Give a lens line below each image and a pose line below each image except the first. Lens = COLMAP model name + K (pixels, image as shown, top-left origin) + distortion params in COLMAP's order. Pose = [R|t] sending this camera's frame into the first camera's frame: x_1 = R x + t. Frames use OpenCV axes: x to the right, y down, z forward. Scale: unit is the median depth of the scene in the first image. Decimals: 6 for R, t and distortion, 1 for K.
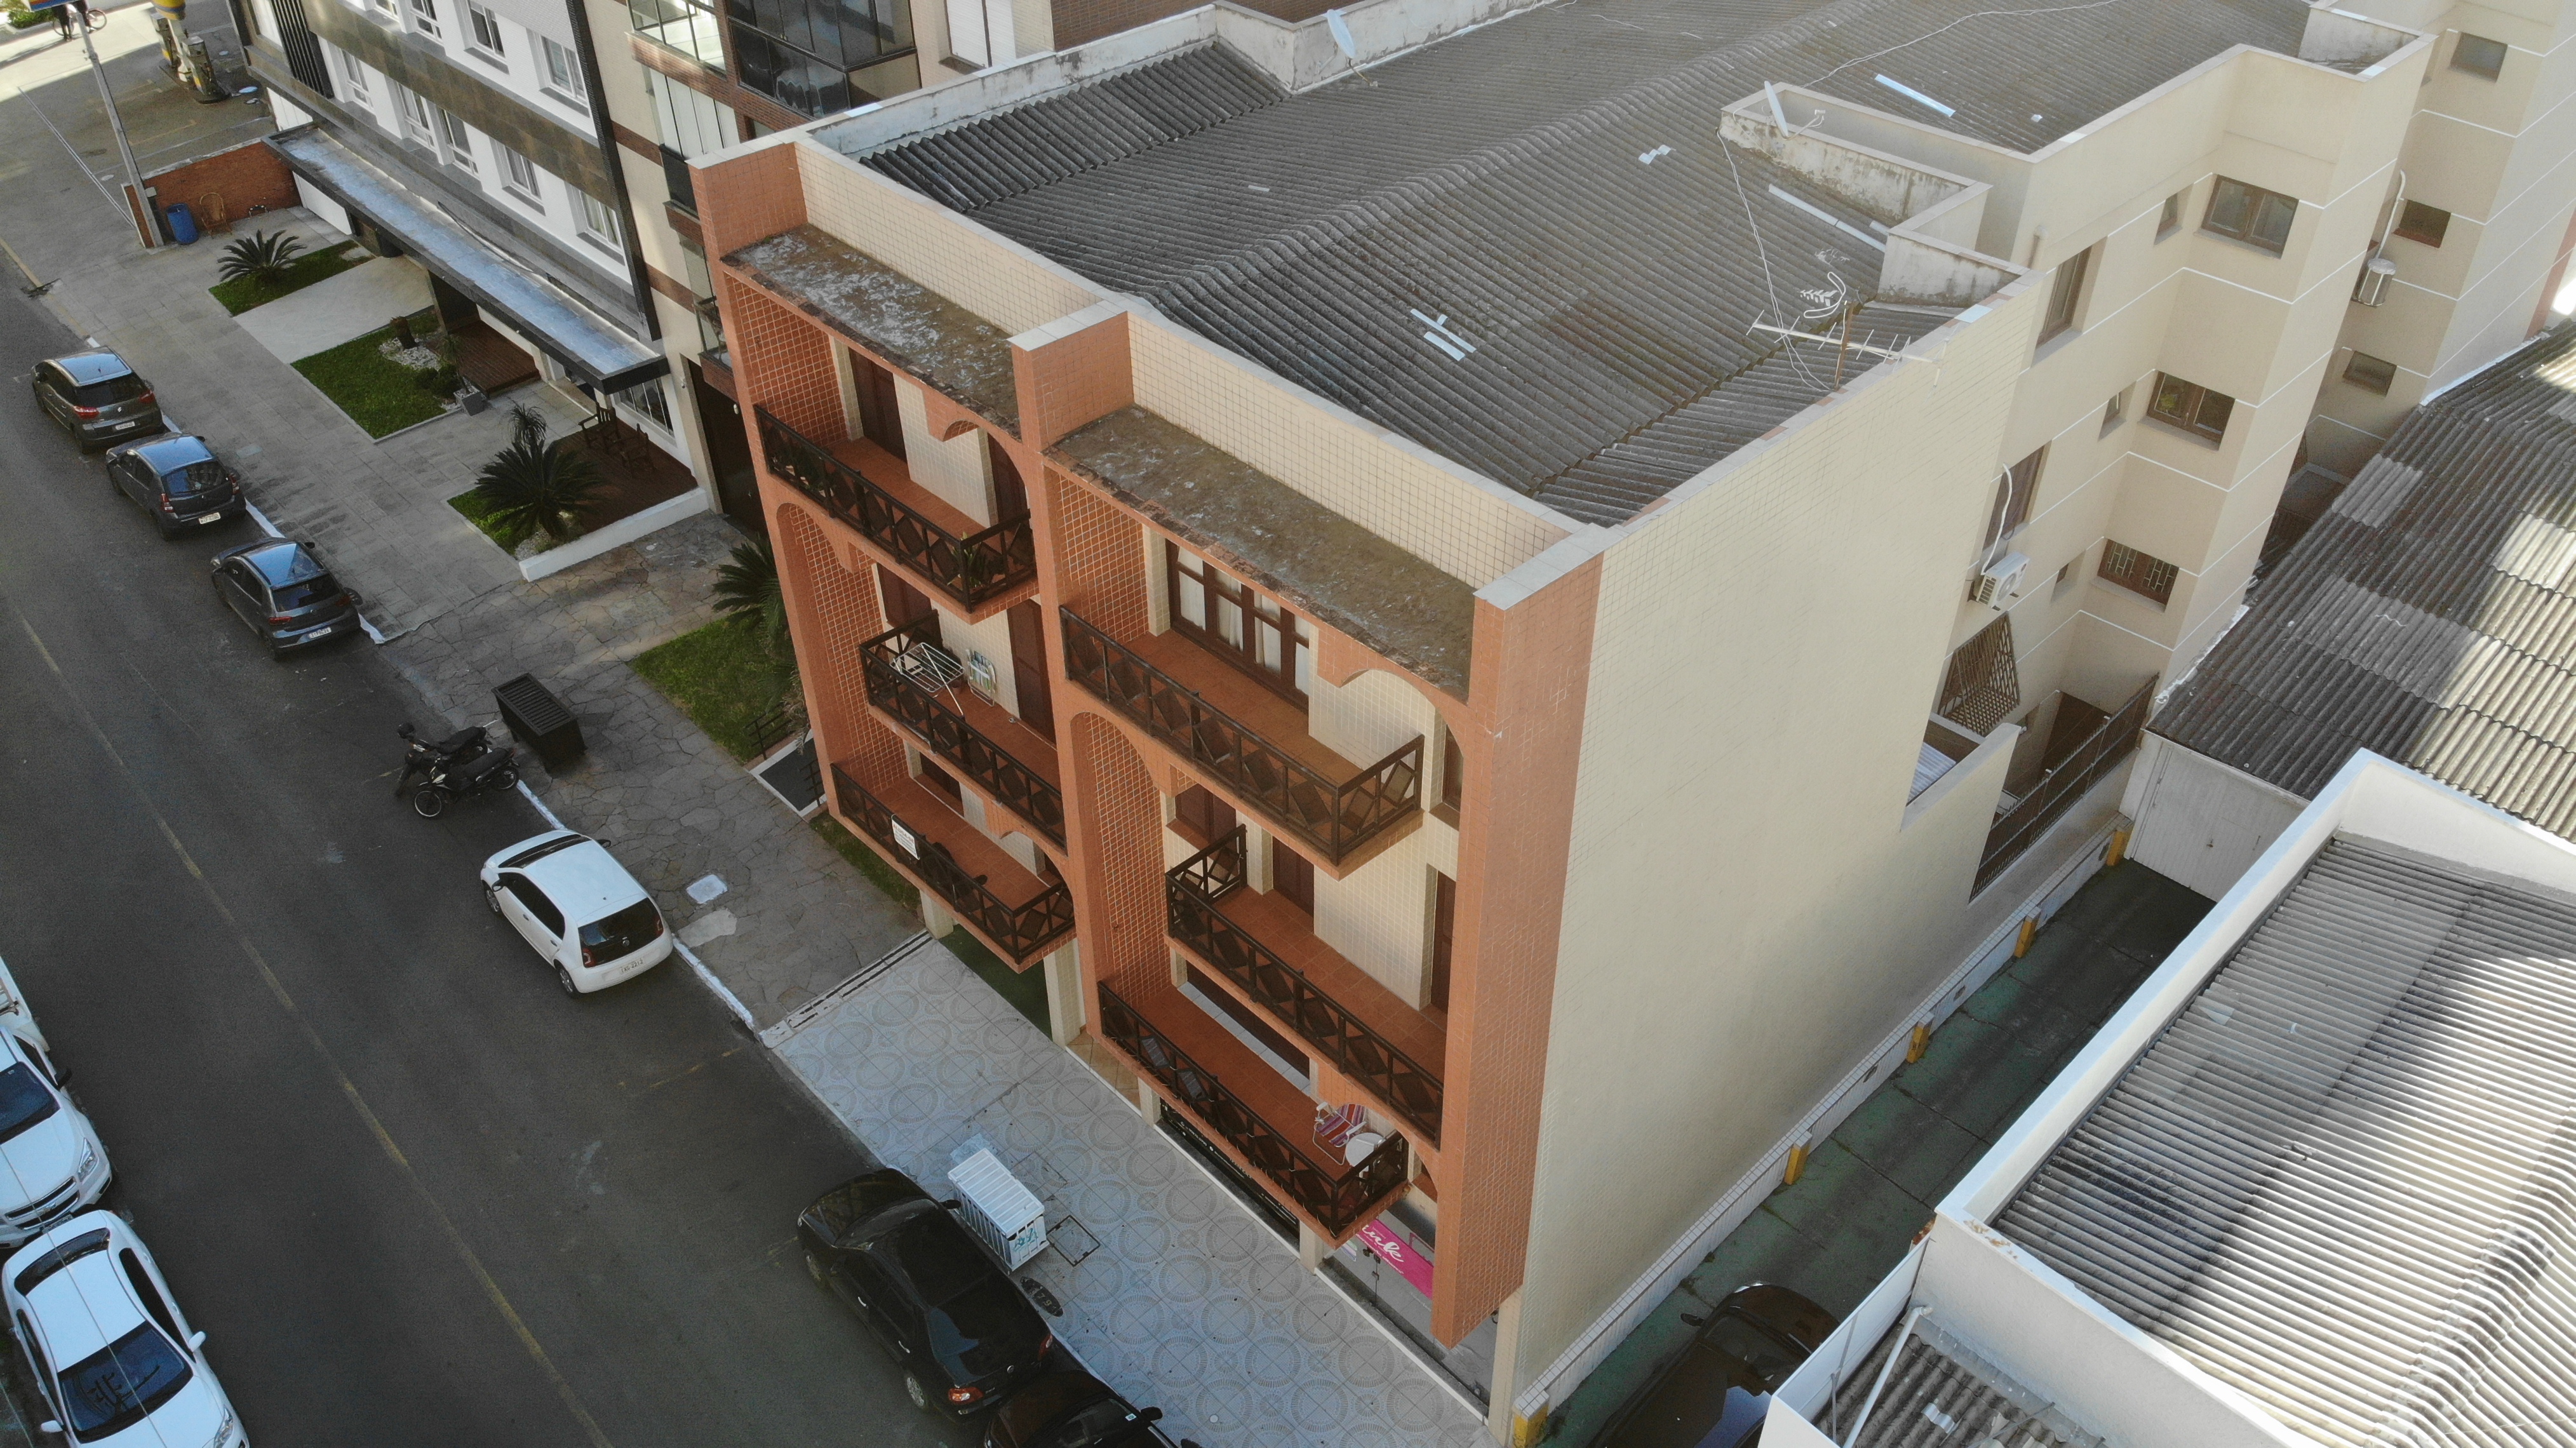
lens RADIAL K [[1875.6, 0, 1288.0], [0, 1875.6, 724.0], [0, 0, 1]] dist [0.046488, -0.145775]
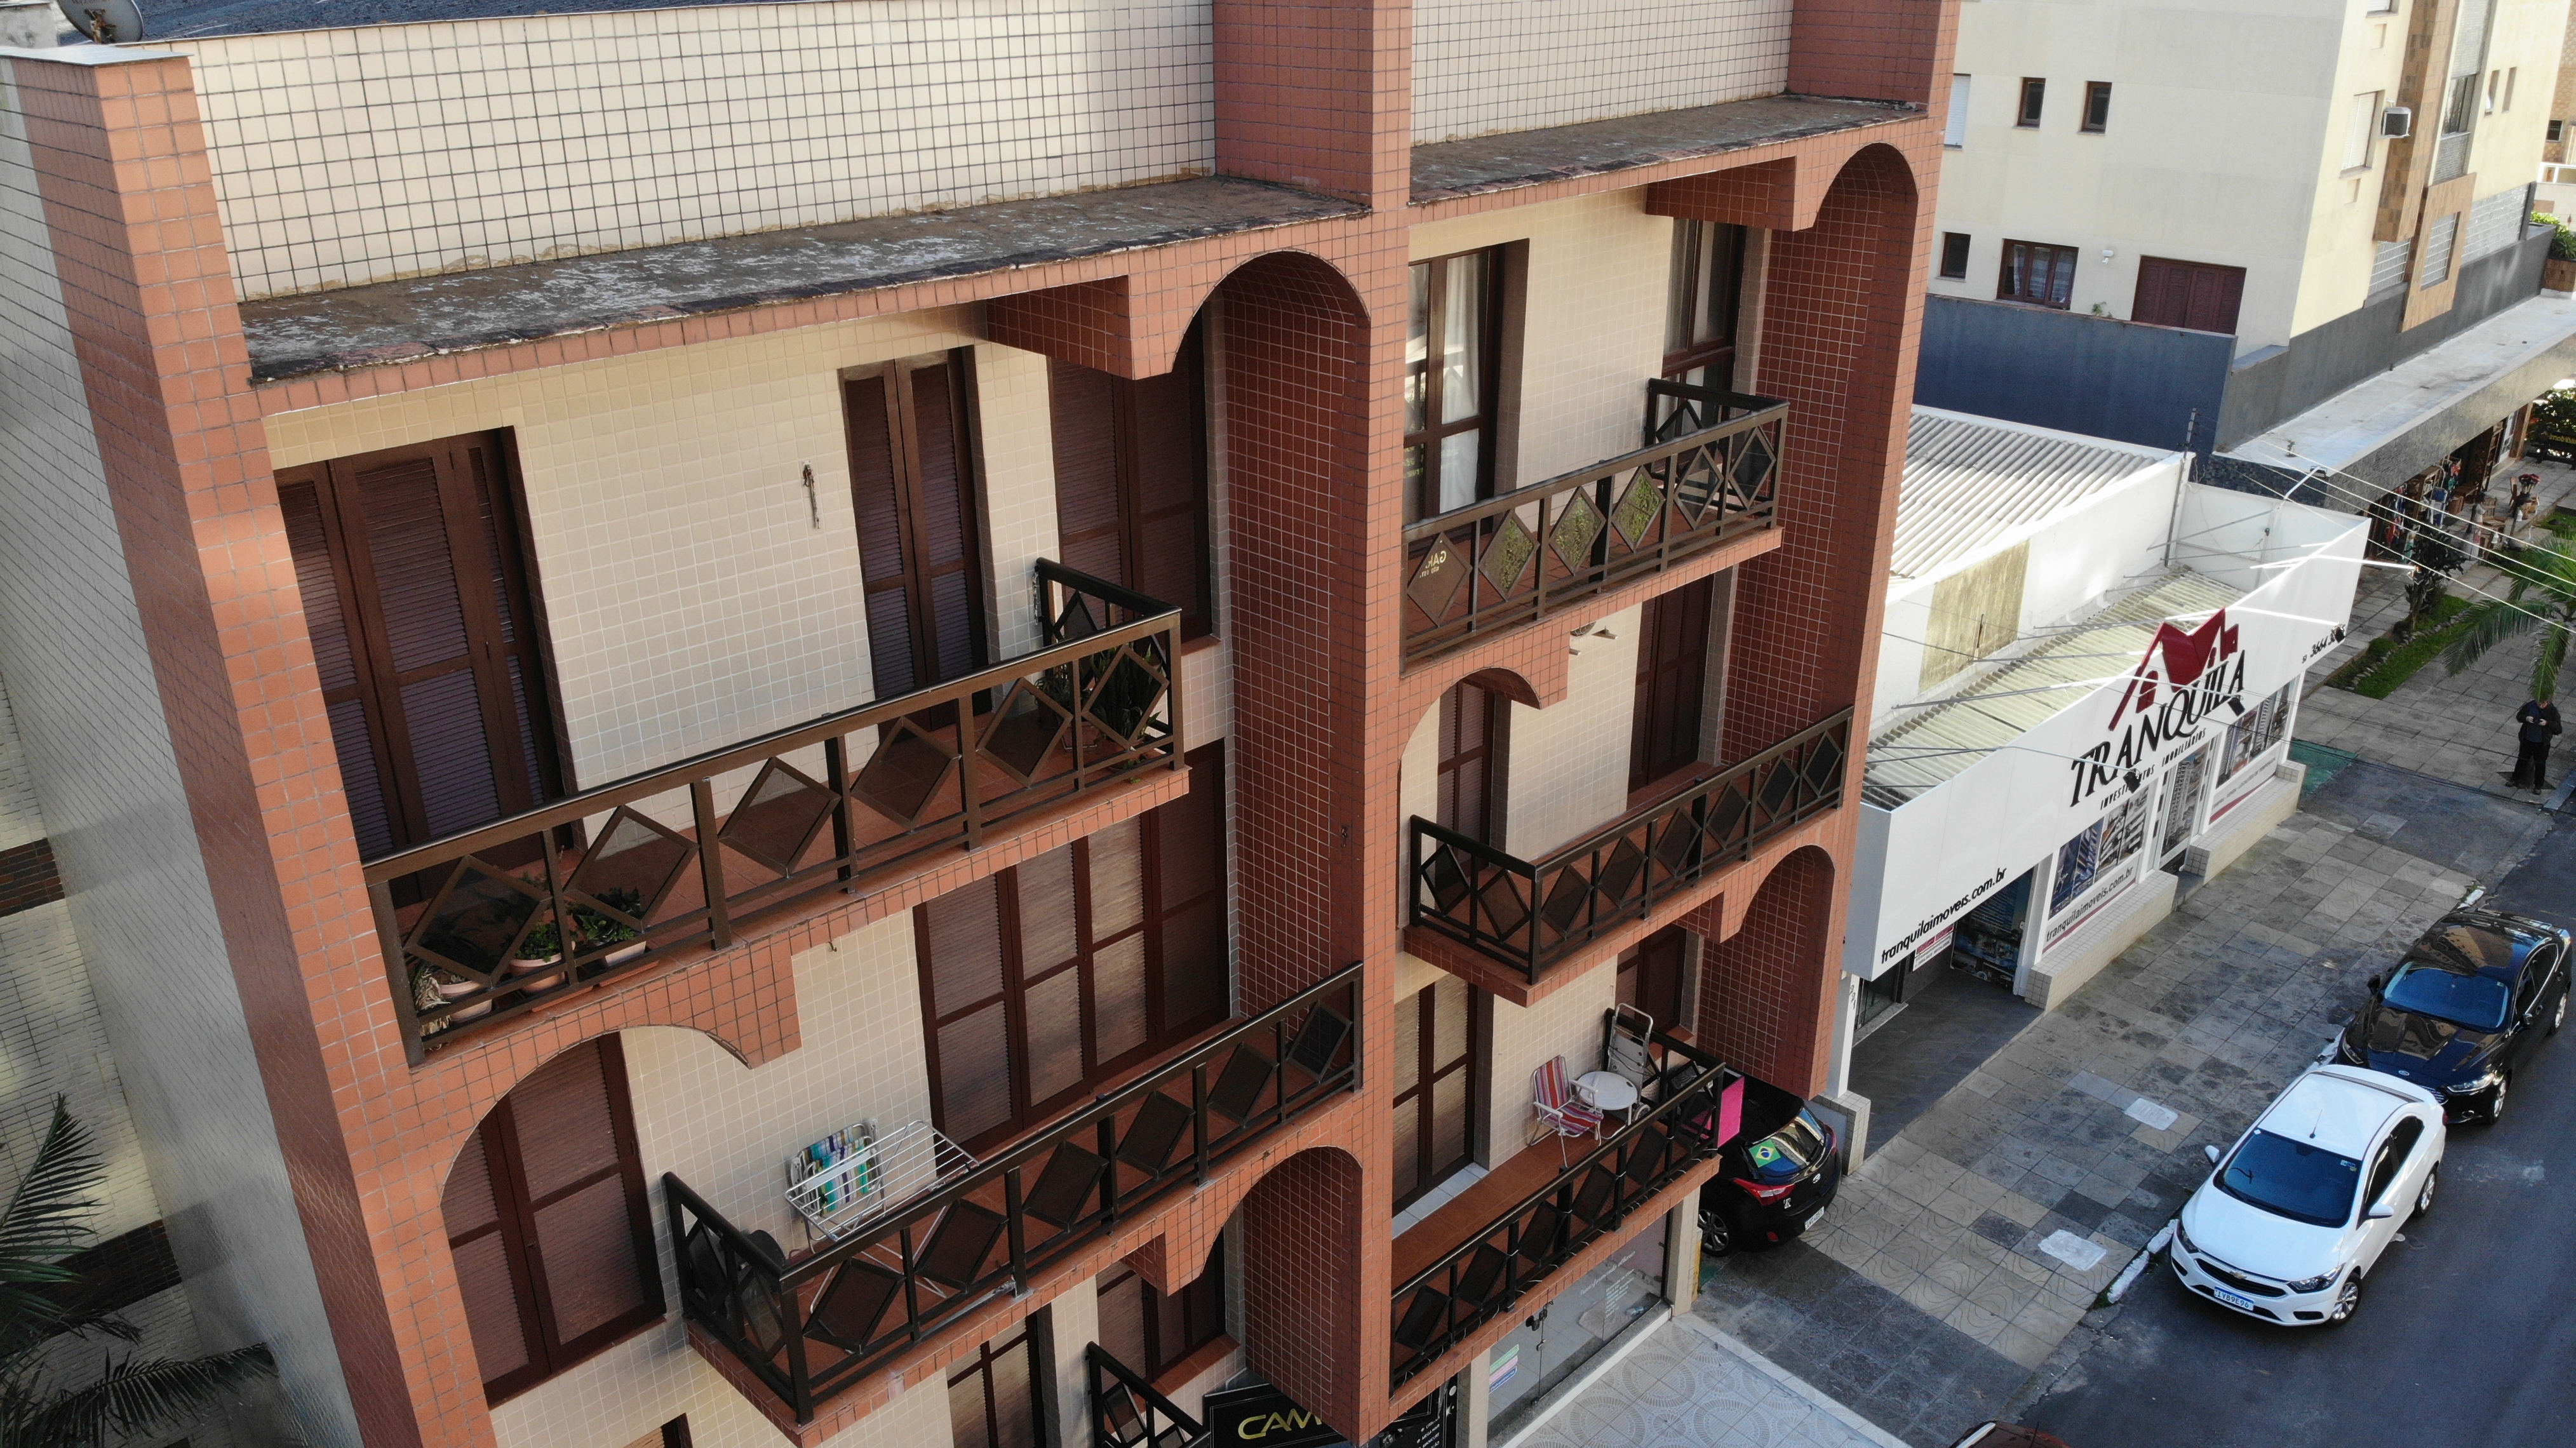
lens RADIAL K [[1879.0, 0, 1286.2], [0, 1879.0, 715.5], [0, 0, 1]] dist [0.076001, -0.191103]
pose [[-0.008905, -0.390365, 0.920617, -0.501249], [0.629345, 0.713257, 0.308527, -0.164881], [-0.777075, 0.582134, 0.239323, 0.690138]]
